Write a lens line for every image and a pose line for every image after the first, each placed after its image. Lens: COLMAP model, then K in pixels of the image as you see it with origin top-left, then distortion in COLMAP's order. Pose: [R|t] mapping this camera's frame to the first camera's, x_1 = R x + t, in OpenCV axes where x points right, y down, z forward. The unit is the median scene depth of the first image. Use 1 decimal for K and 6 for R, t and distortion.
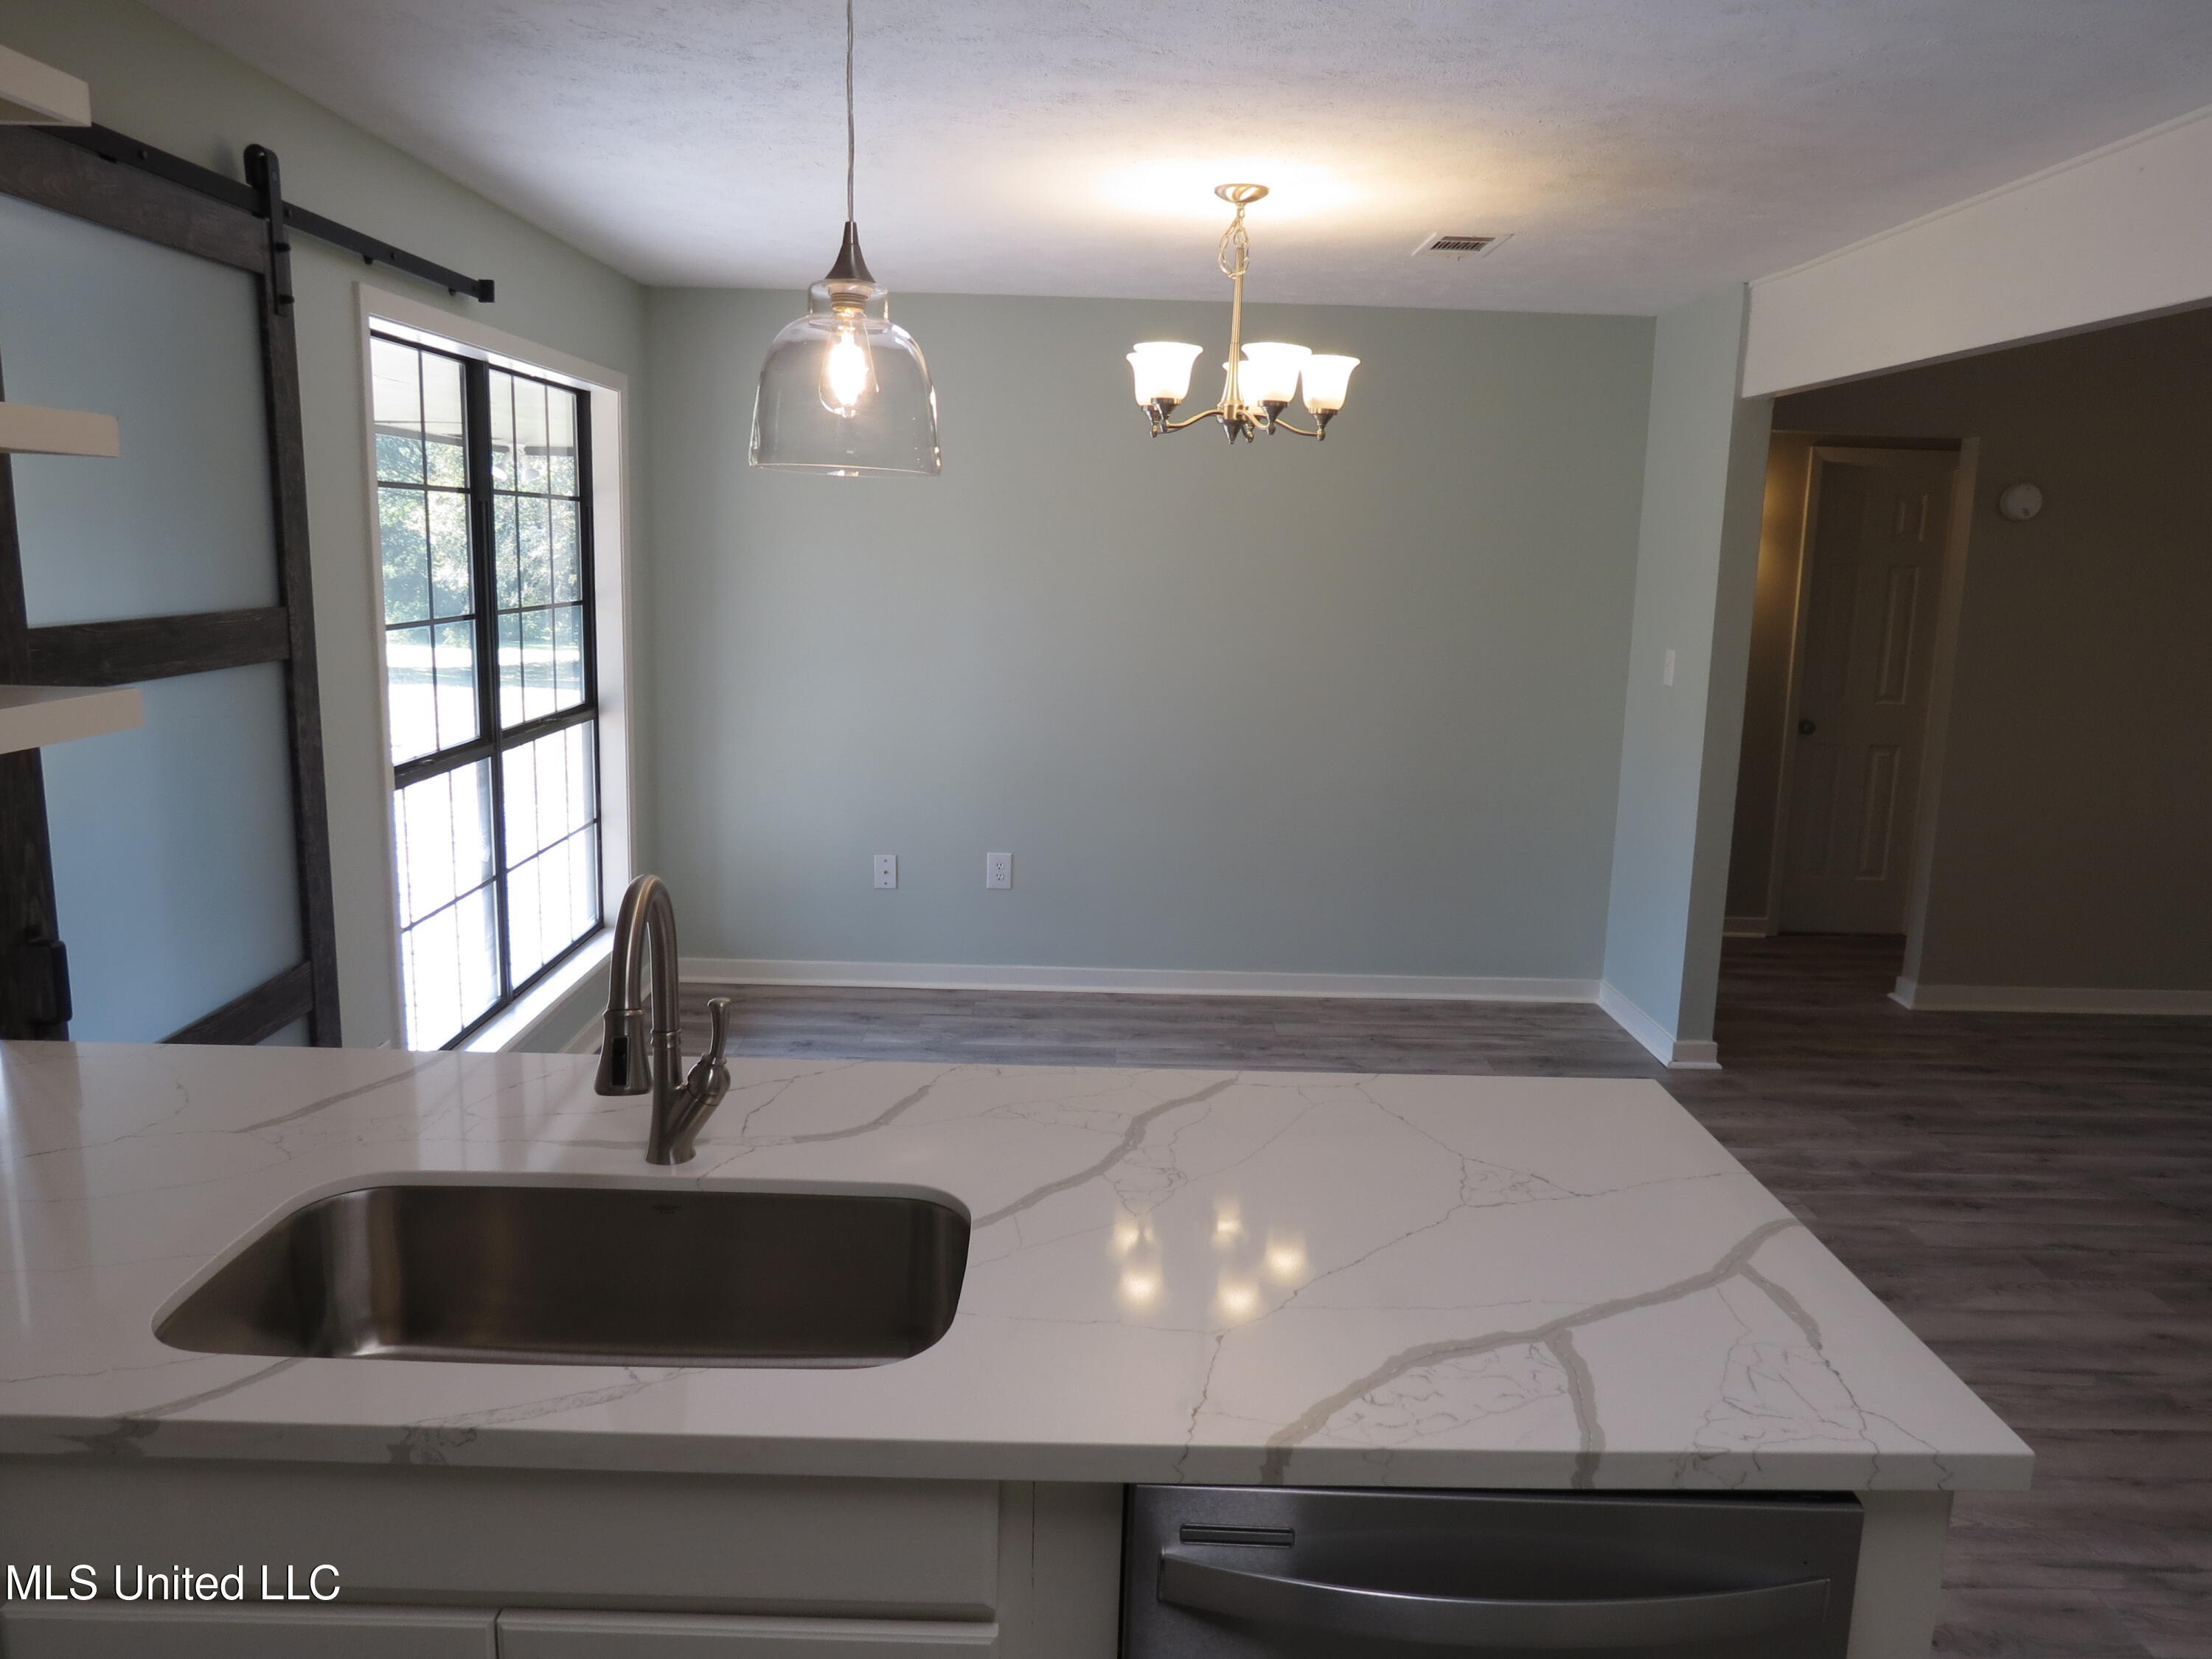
lens RADIAL K [[1571.7, 0, 1116.6], [0, 1571.7, 827.3], [0, 0, 1]] dist [-0.033122, 0.018982]
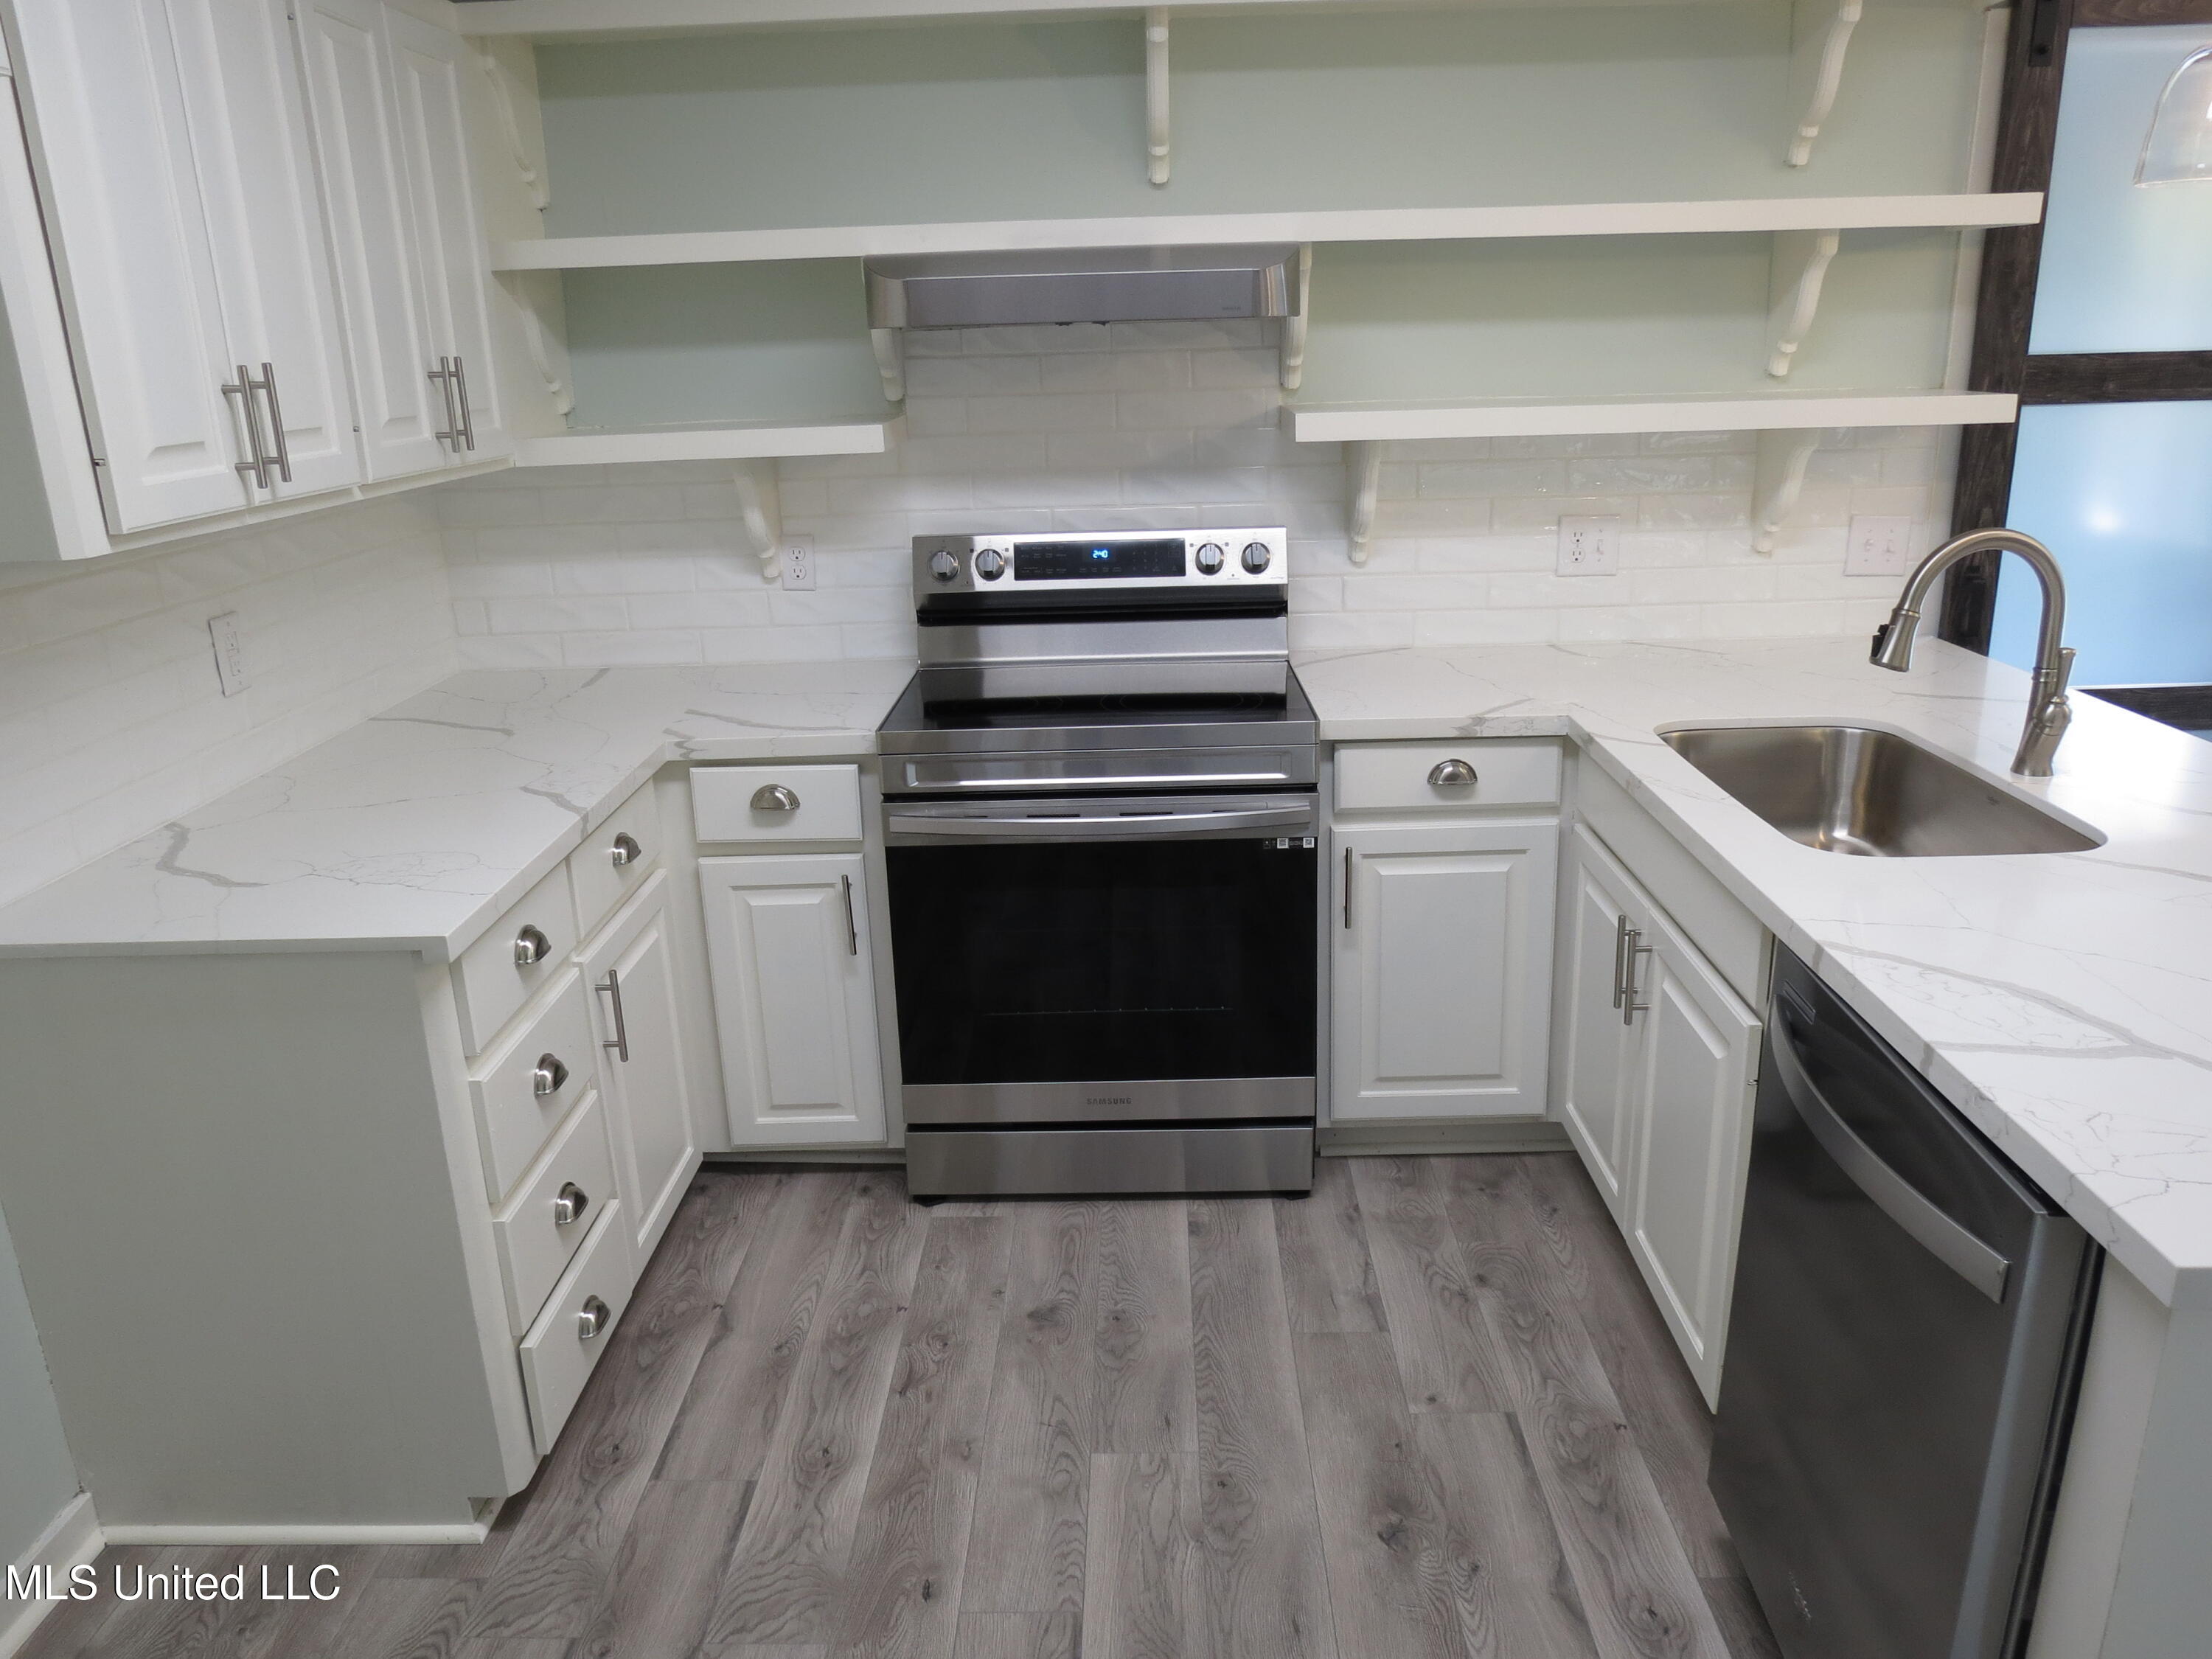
lens RADIAL K [[1576.7, 0, 1106.0], [0, 1576.7, 829.5], [0, 0, 1]] dist [-0.032398, 0.009234]
pose [[-0.033957, 0.277435, -0.960144, 0.333438], [-0.149484, 0.948482, 0.279352, 0.005491], [0.988181, 0.153012, 0.009265, 0.091962]]
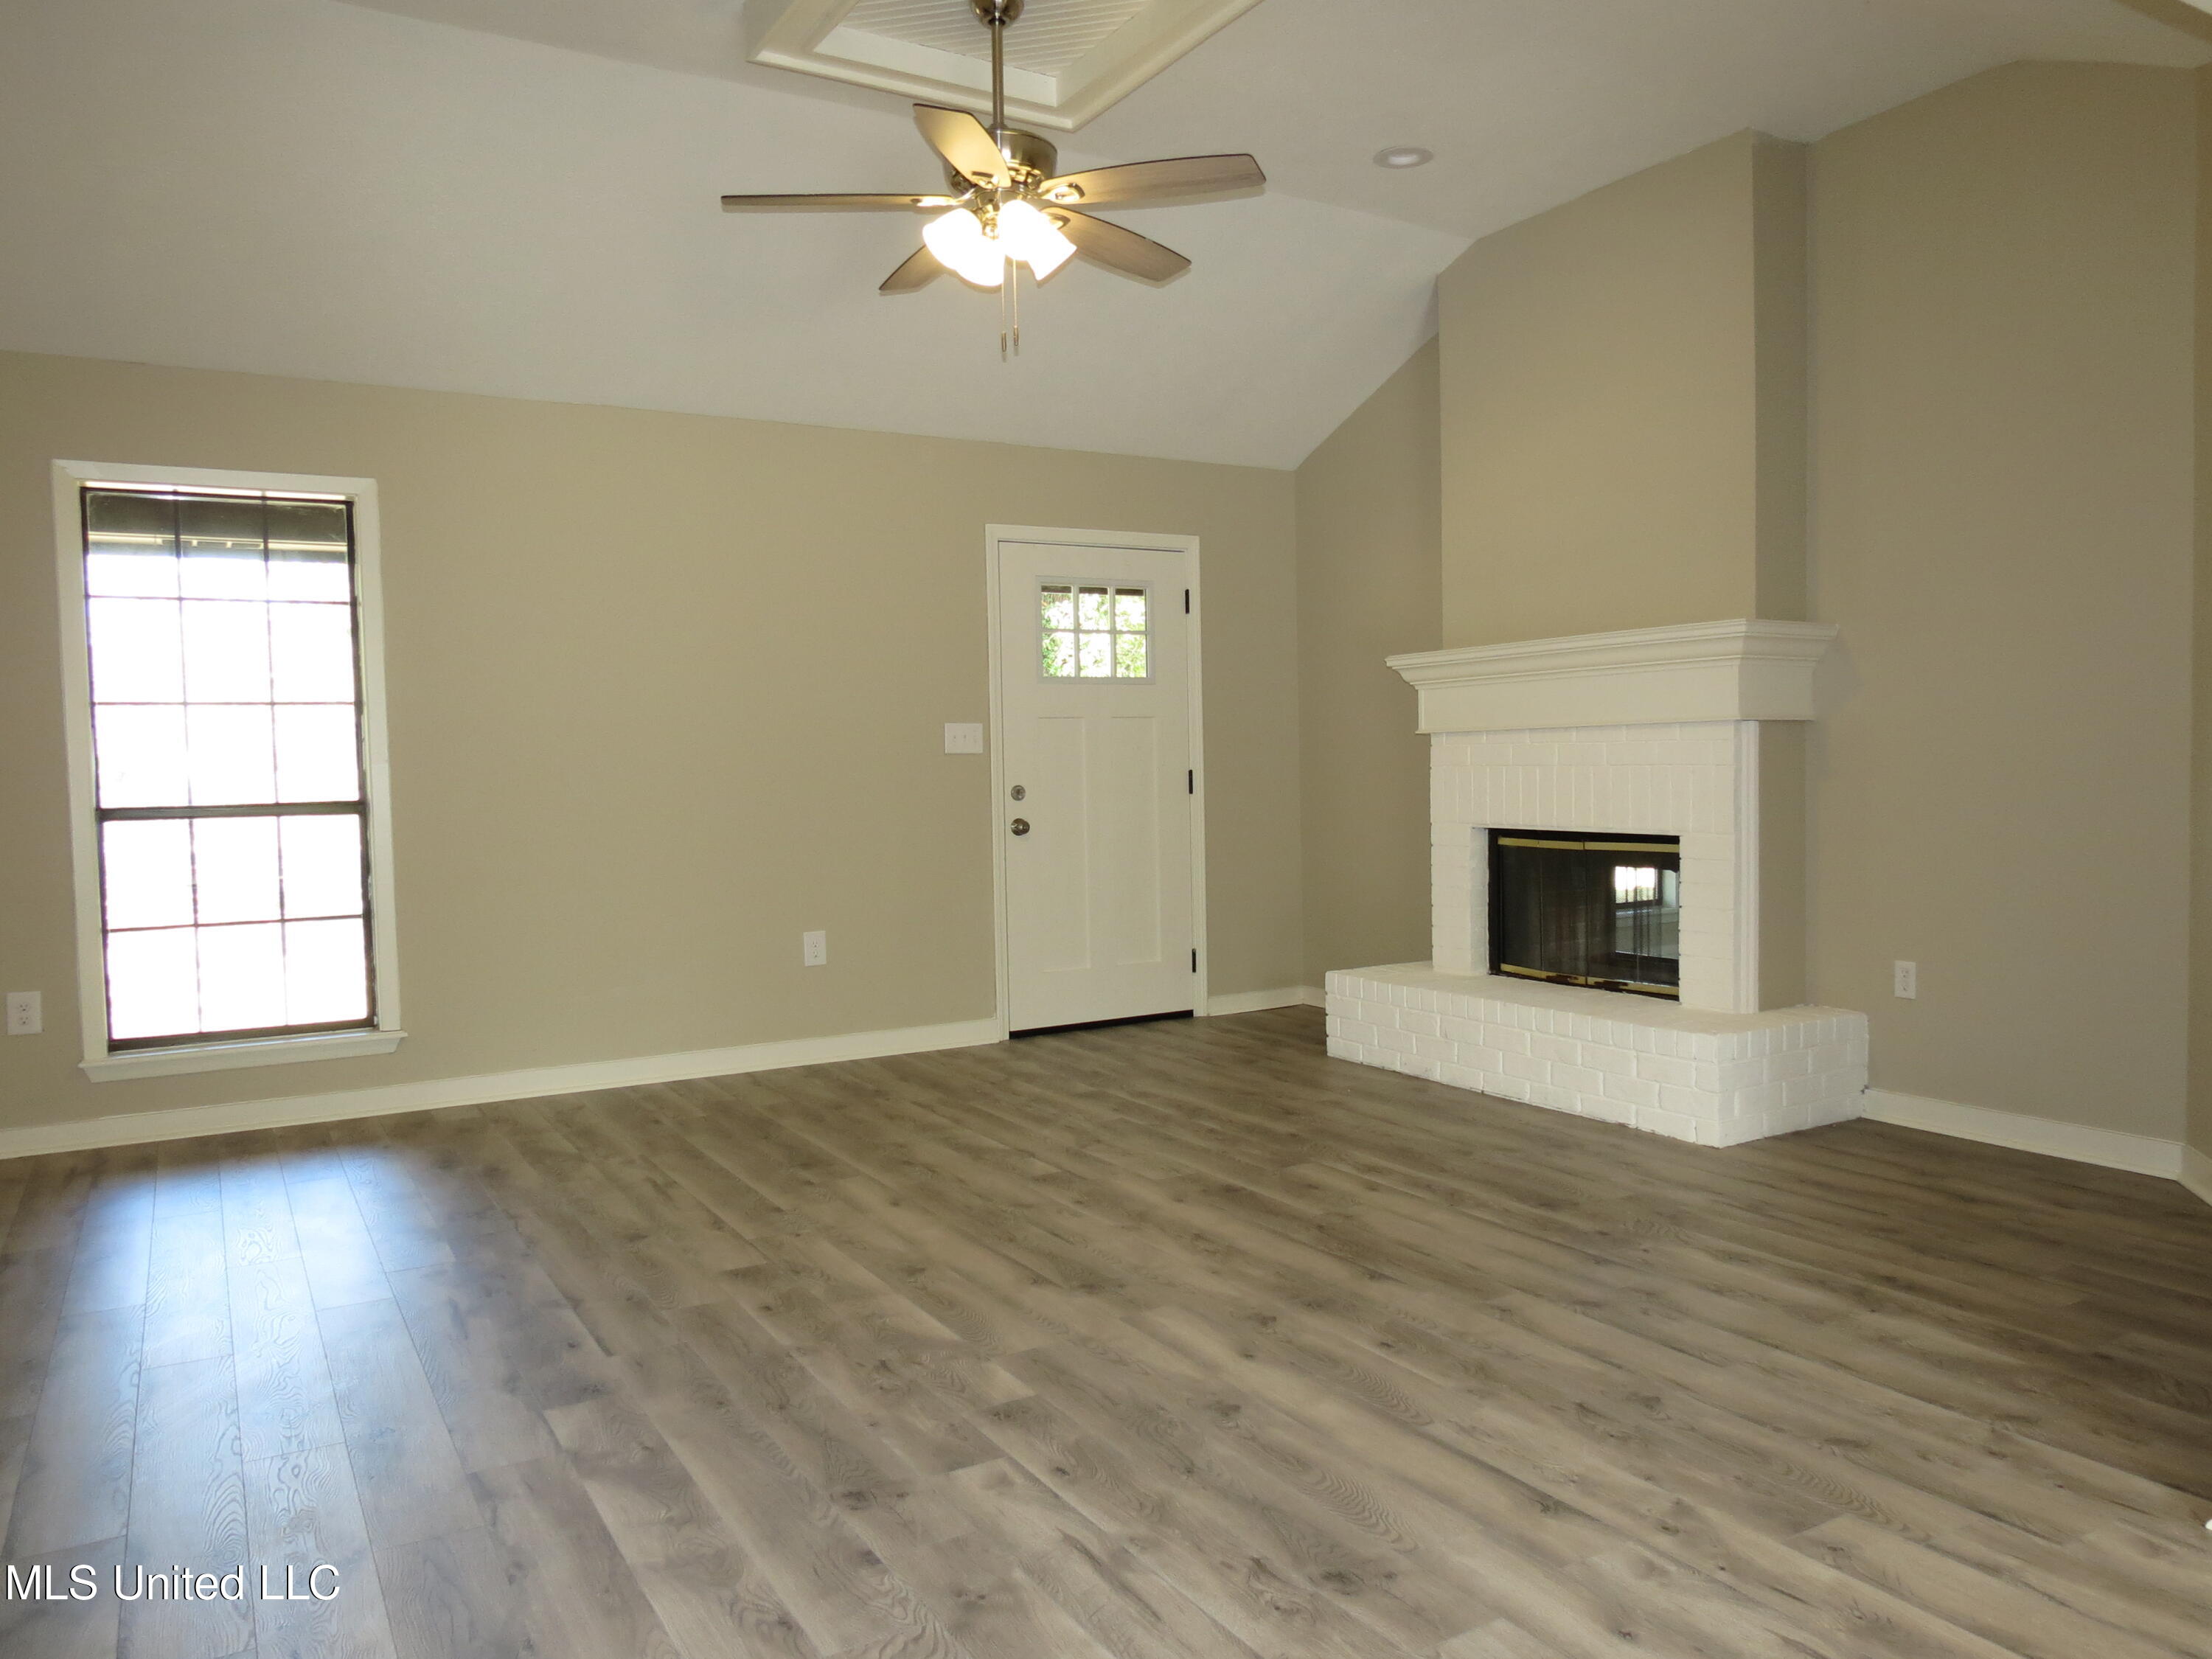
lens RADIAL K [[1571.7, 0, 1116.6], [0, 1571.7, 827.3], [0, 0, 1]] dist [-0.033122, 0.018982]
pose [[-0.502322, -0.054278, 0.862975, 0.174414], [0.159796, 0.975010, 0.154339, -0.063027], [-0.849787, 0.215428, -0.481095, 0.892048]]
